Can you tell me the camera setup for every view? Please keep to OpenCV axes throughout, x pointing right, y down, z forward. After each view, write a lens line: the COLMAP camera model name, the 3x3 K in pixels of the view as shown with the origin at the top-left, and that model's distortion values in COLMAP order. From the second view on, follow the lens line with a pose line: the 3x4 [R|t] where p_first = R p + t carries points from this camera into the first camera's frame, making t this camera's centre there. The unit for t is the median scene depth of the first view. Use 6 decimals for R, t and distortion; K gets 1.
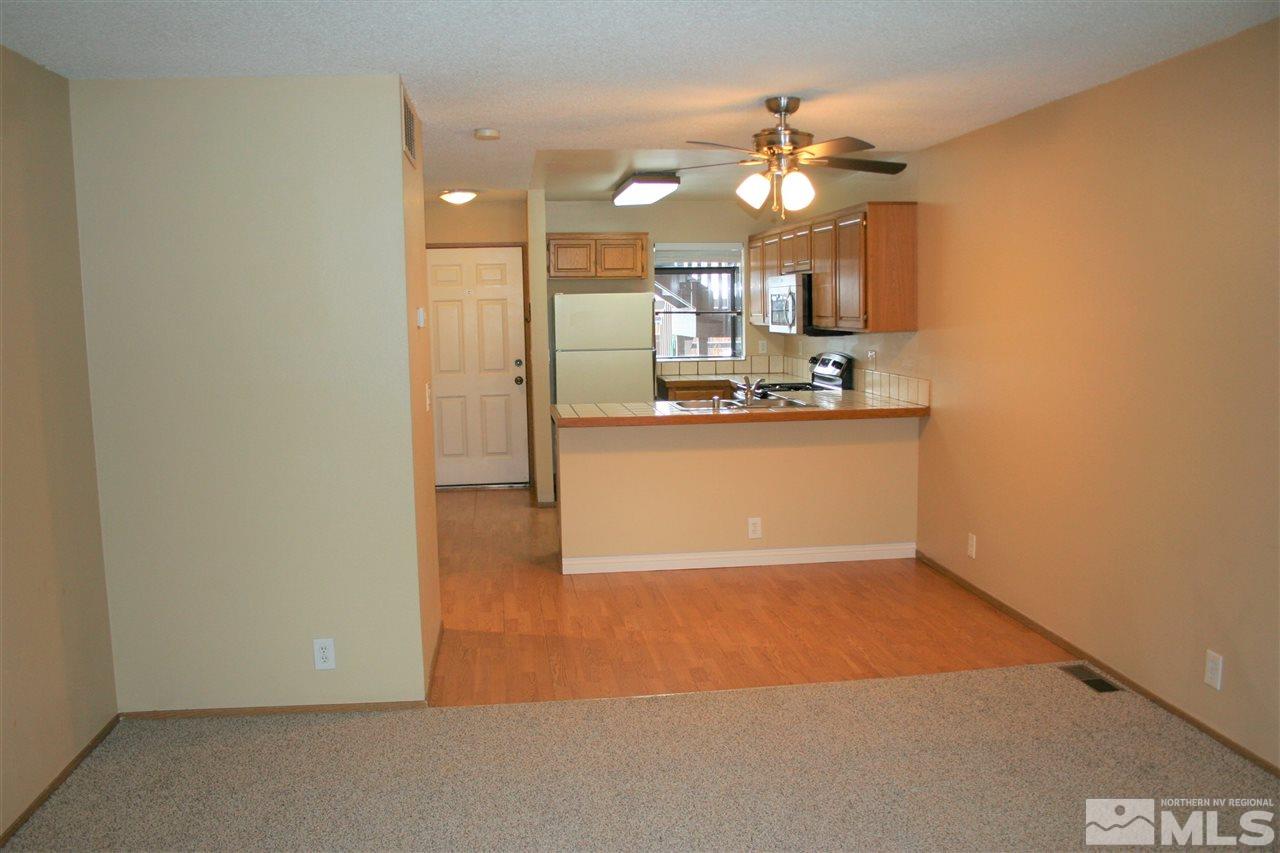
lens RADIAL K [[1074.1, 0, 624.4], [0, 1074.1, 433.3], [0, 0, 1]] dist [-0.128342, 0.009451]
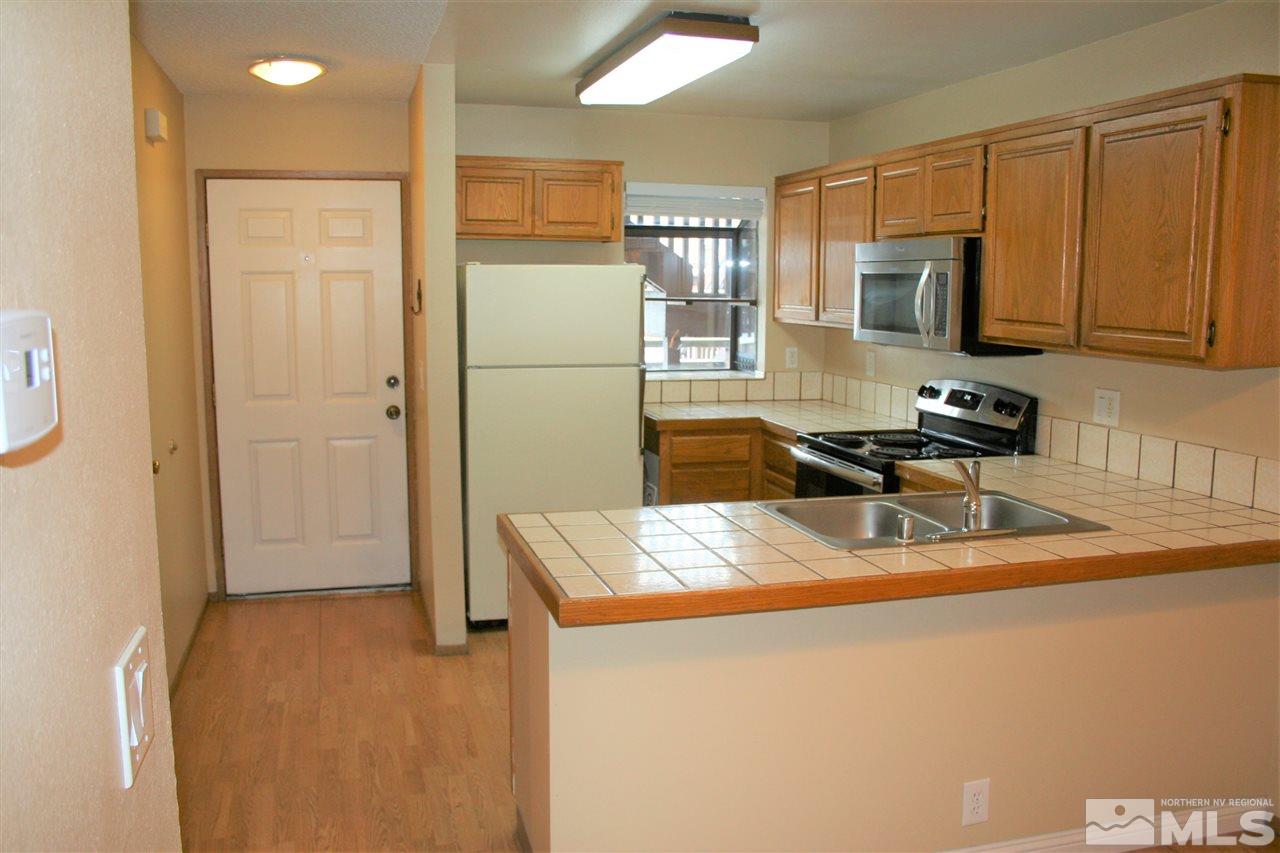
lens RADIAL K [[1074.1, 0, 624.4], [0, 1074.1, 433.3], [0, 0, 1]] dist [-0.128342, 0.009451]
pose [[0.988746, 0.001176, 0.149599, -0.062572], [-0.004536, 0.999745, 0.022123, -0.052541], [-0.149535, -0.022553, 0.988499, 0.420265]]
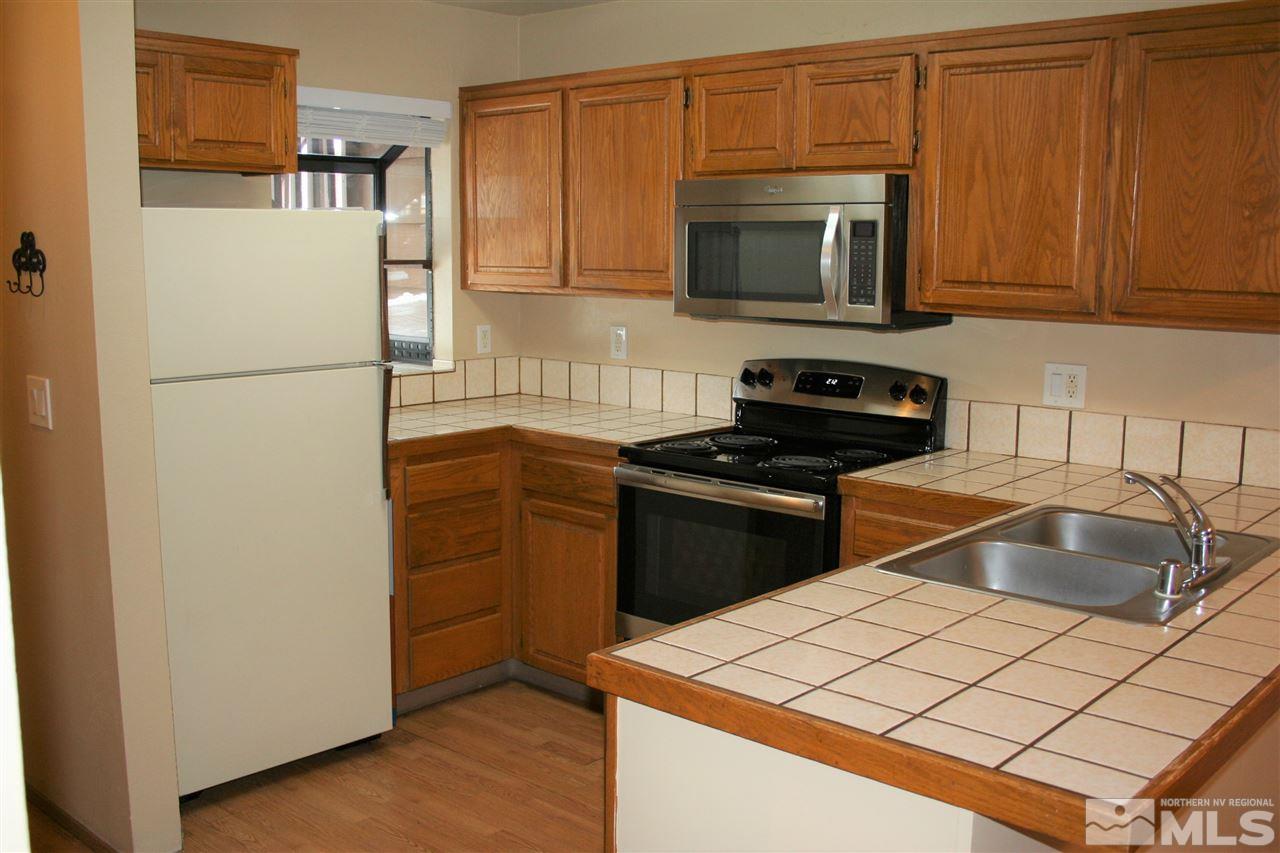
lens RADIAL K [[1242.8, 0, 640.0], [0, 1242.8, 426.5], [0, 0, 1]] dist [-0.109712, 0.013261]
pose [[0.749179, -0.077073, 0.657869, -0.177670], [0.059277, 0.997023, 0.049303, -0.068935], [-0.659710, 0.002060, 0.751517, 0.590911]]
